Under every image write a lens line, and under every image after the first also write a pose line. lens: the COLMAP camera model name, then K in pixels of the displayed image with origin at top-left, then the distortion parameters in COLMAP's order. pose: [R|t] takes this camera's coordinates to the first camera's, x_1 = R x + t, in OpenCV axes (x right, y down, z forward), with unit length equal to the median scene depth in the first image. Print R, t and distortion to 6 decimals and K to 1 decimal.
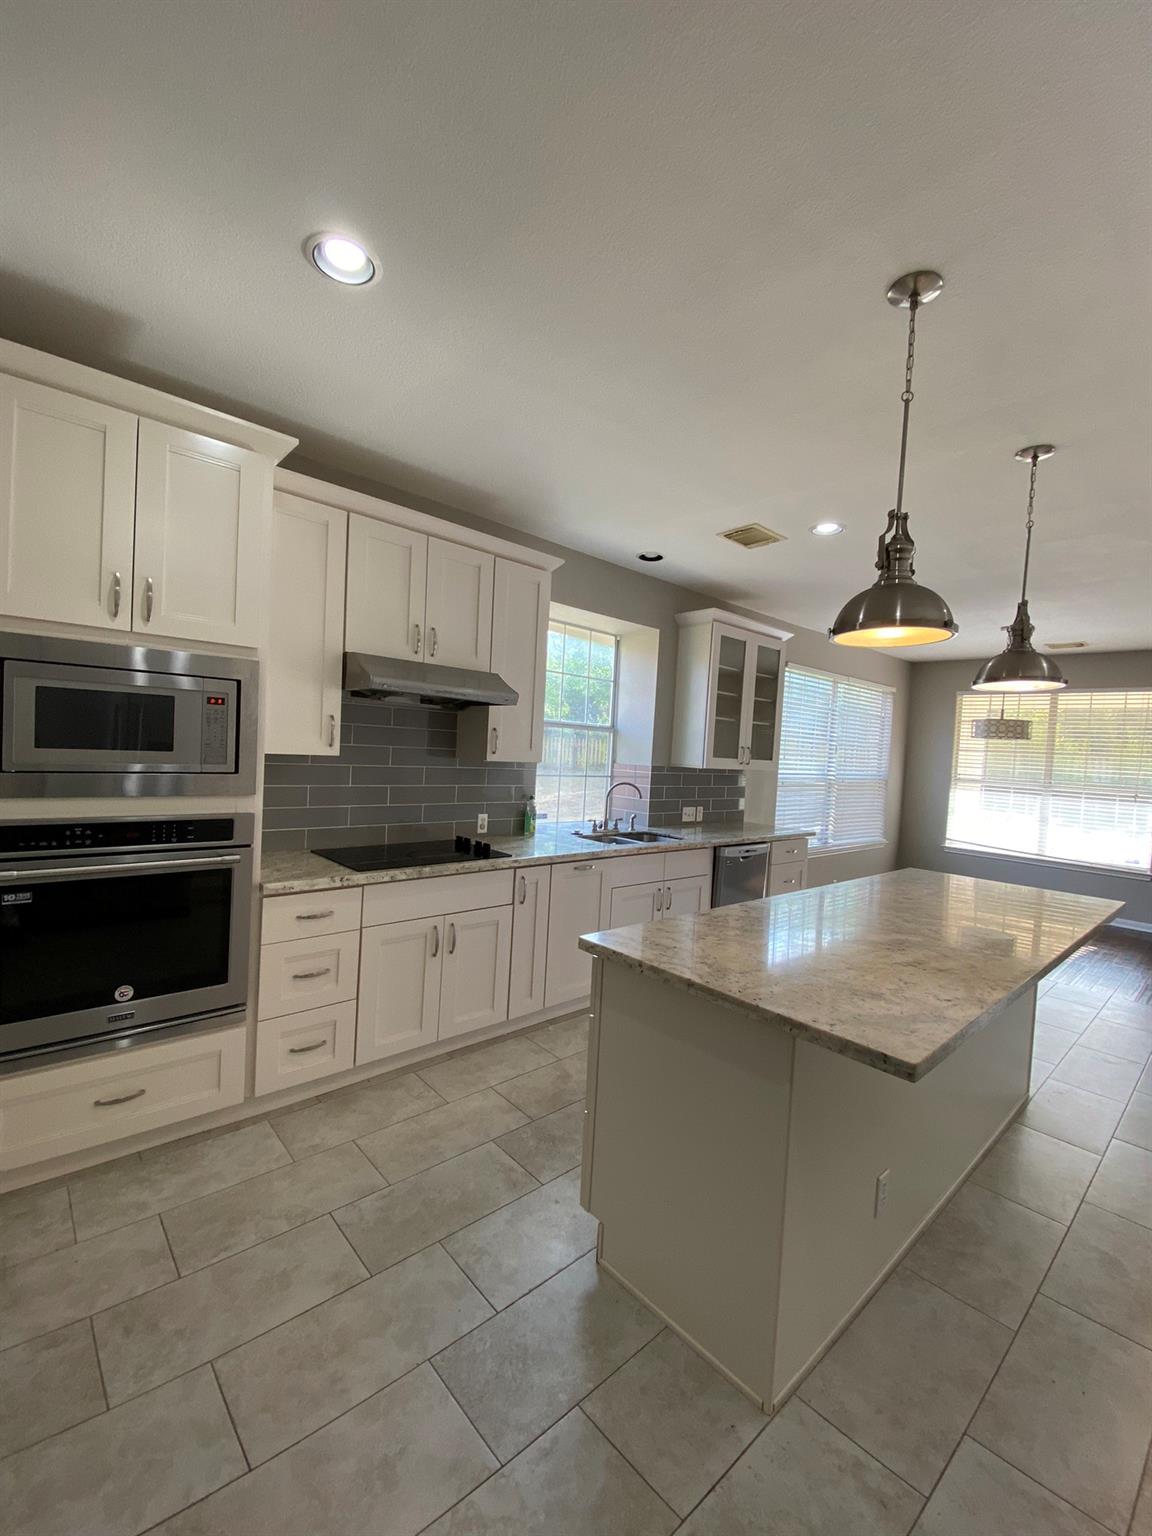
lens RADIAL K [[632.1, 0, 576.0], [0, 632.1, 768.0], [0, 0, 1]] dist [0.000067, -0.000689]
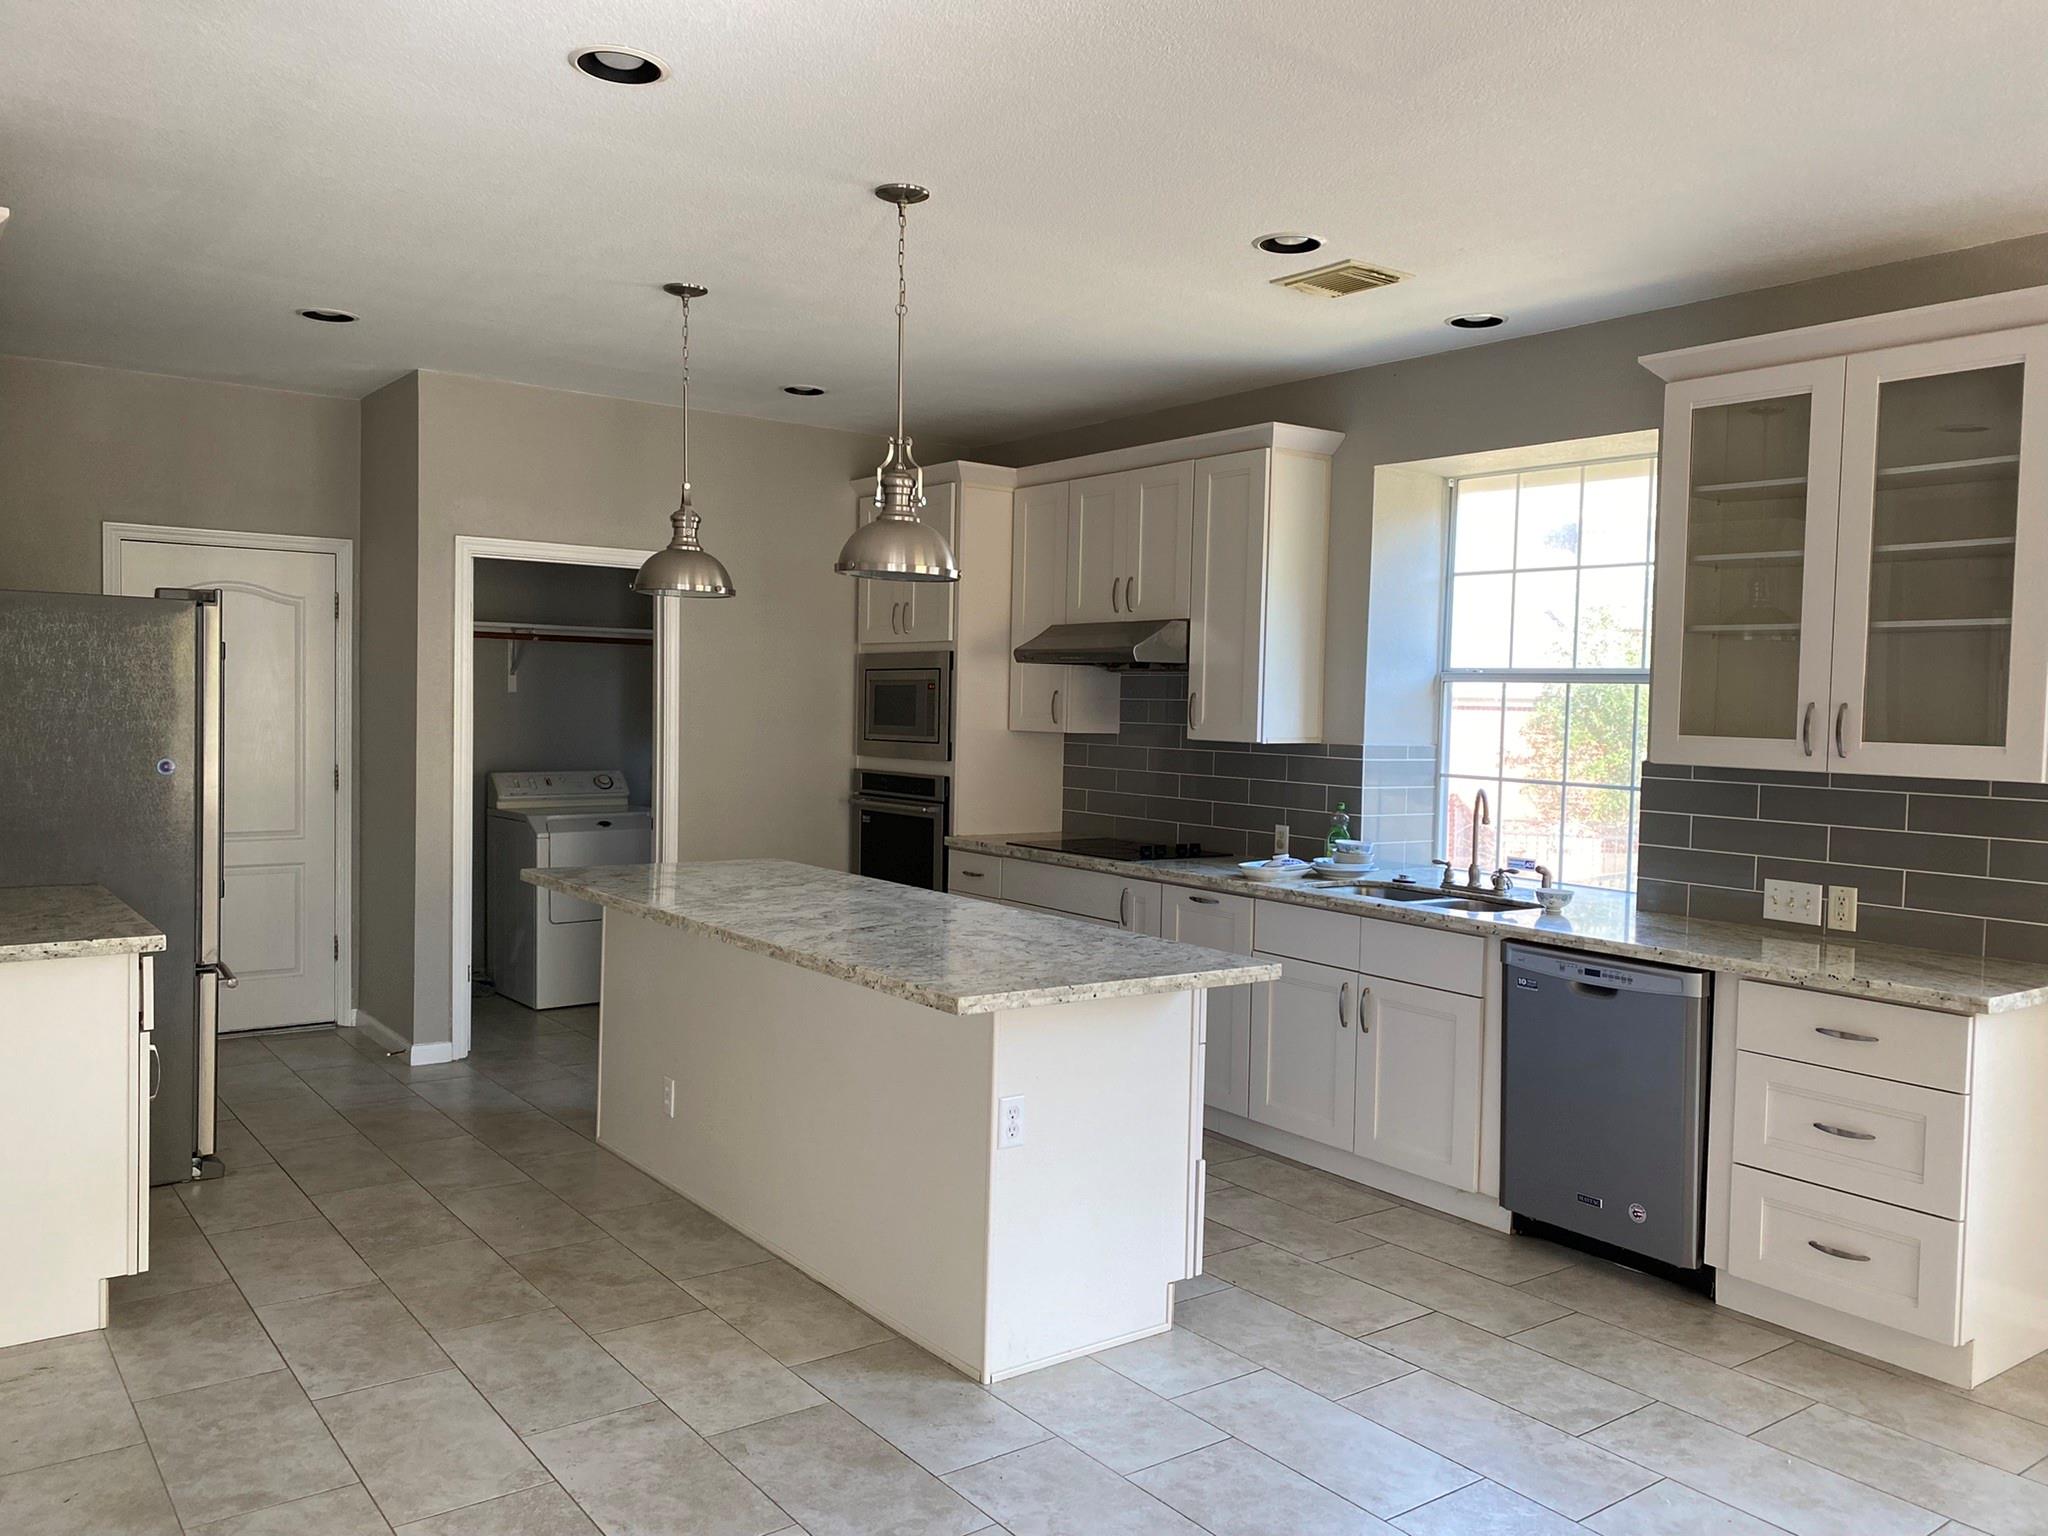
lens RADIAL K [[1551.7, 0, 1024.0], [0, 1551.7, 768.0], [0, 0, 1]] dist [0.026022, -0.014490]
pose [[-0.106938, -0.016121, -0.994135, 1.434943], [-0.062401, 0.998006, -0.009471, 0.043935], [0.992306, 0.061022, -0.107731, 0.870971]]
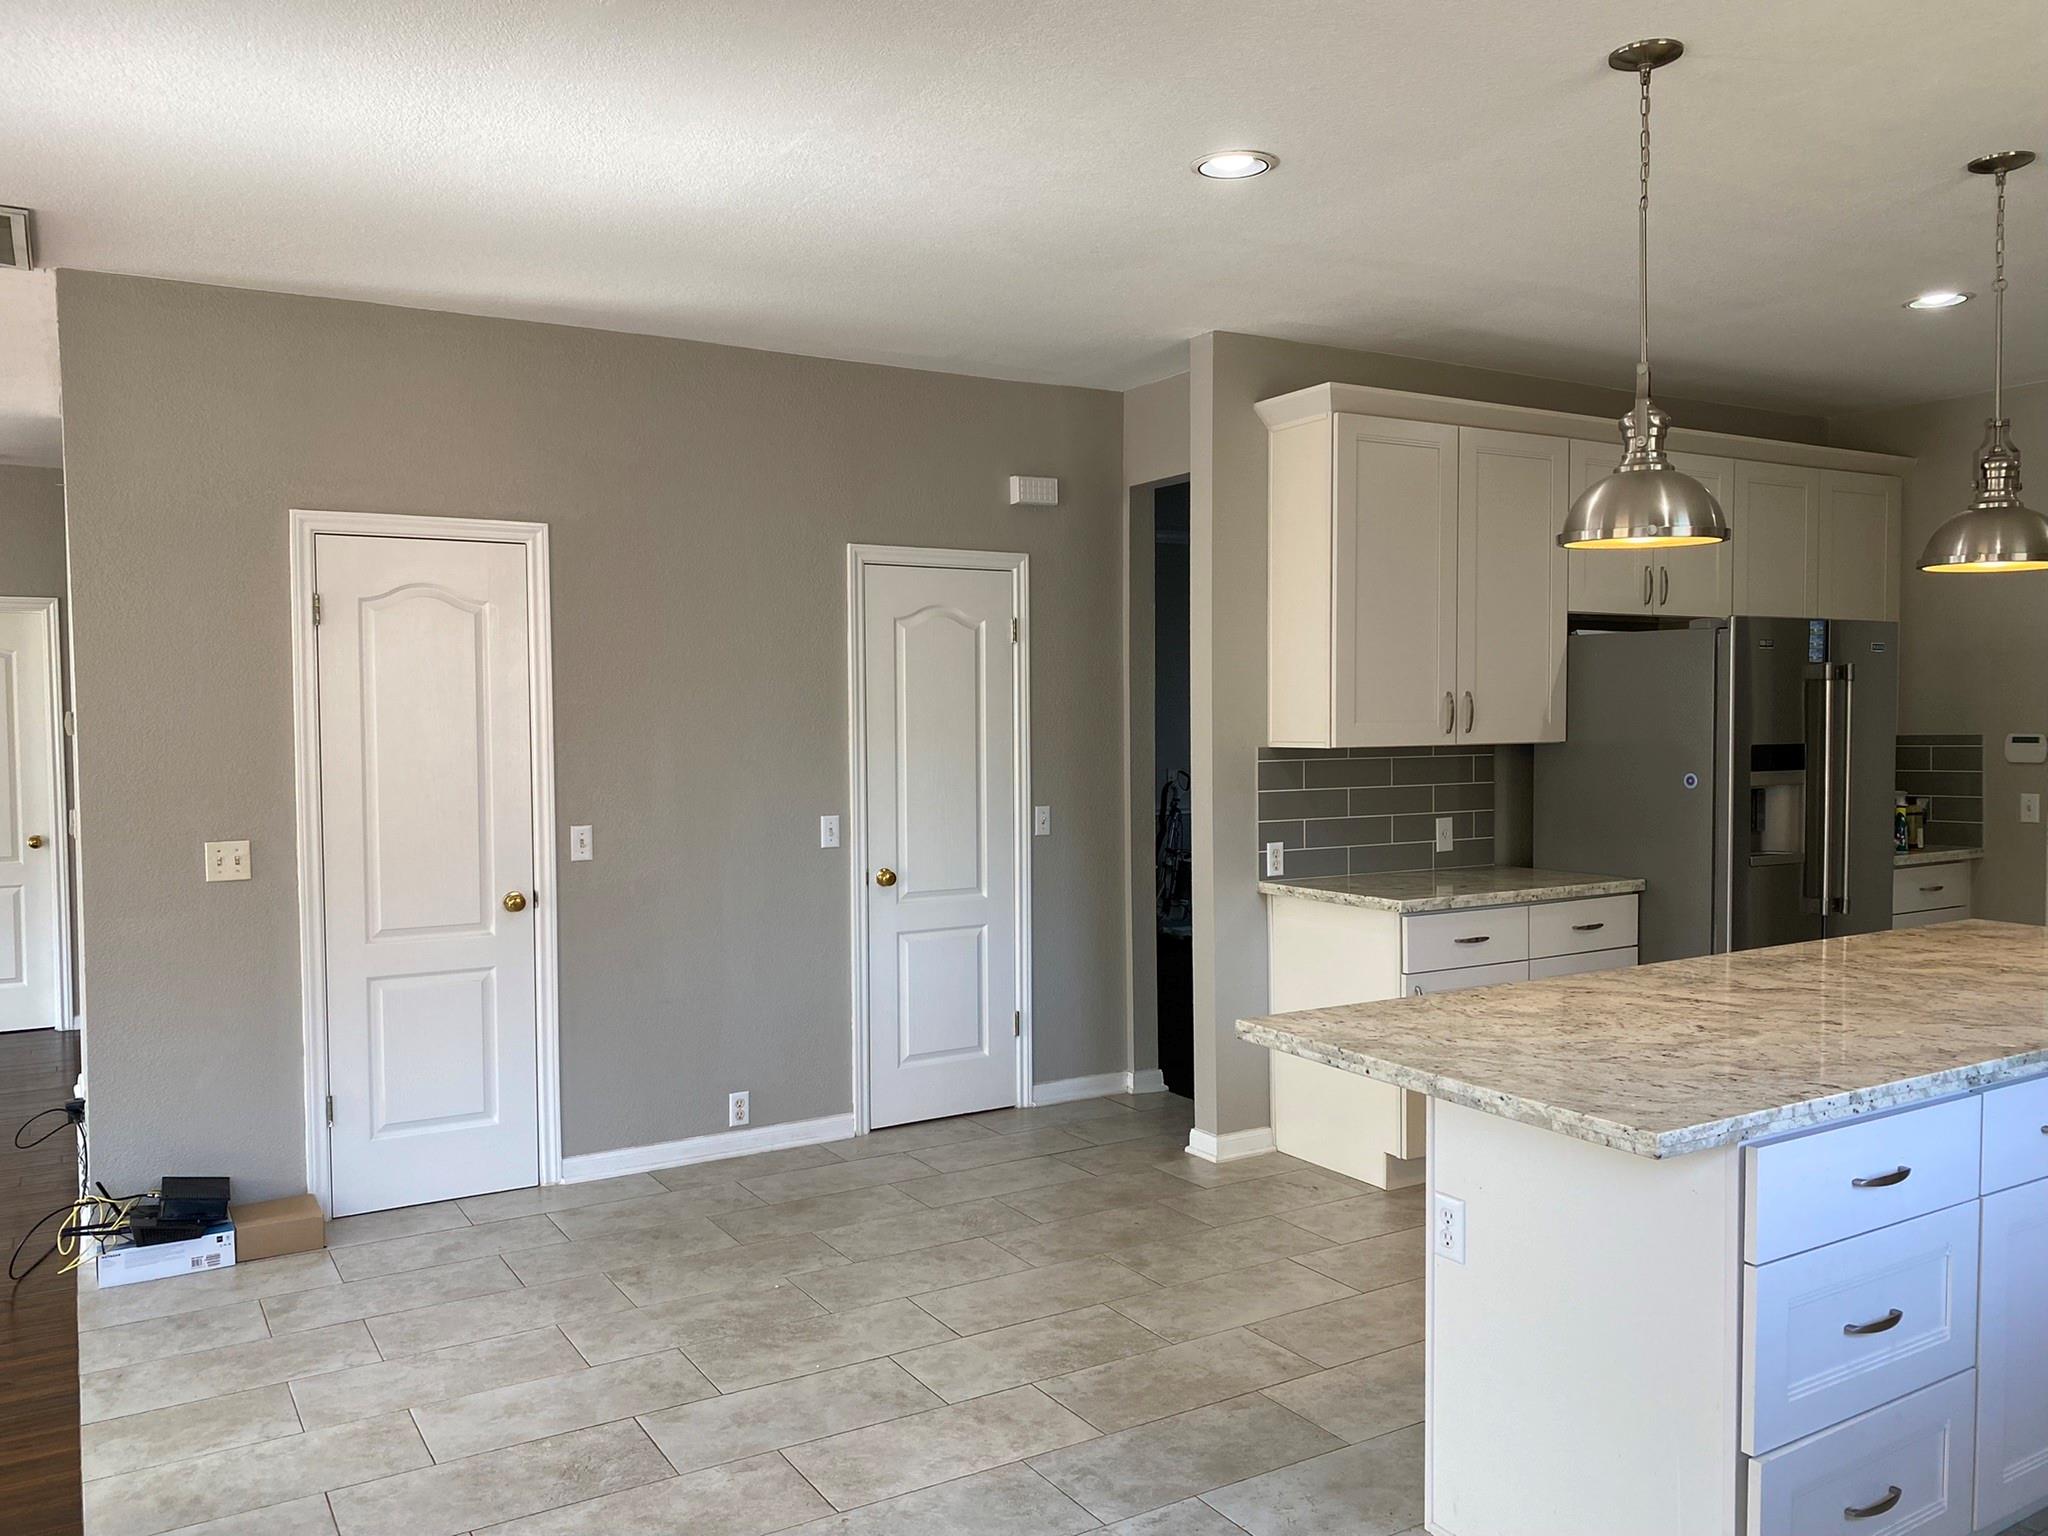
lens RADIAL K [[1591.2, 0, 1024.0], [0, 1591.2, 768.0], [0, 0, 1]] dist [0.006163, -0.038507]
pose [[-0.976182, -0.055183, 0.209816, 0.594883], [-0.039175, 0.996049, 0.079700, -0.021654], [-0.213385, 0.069582, -0.974487, 1.519385]]
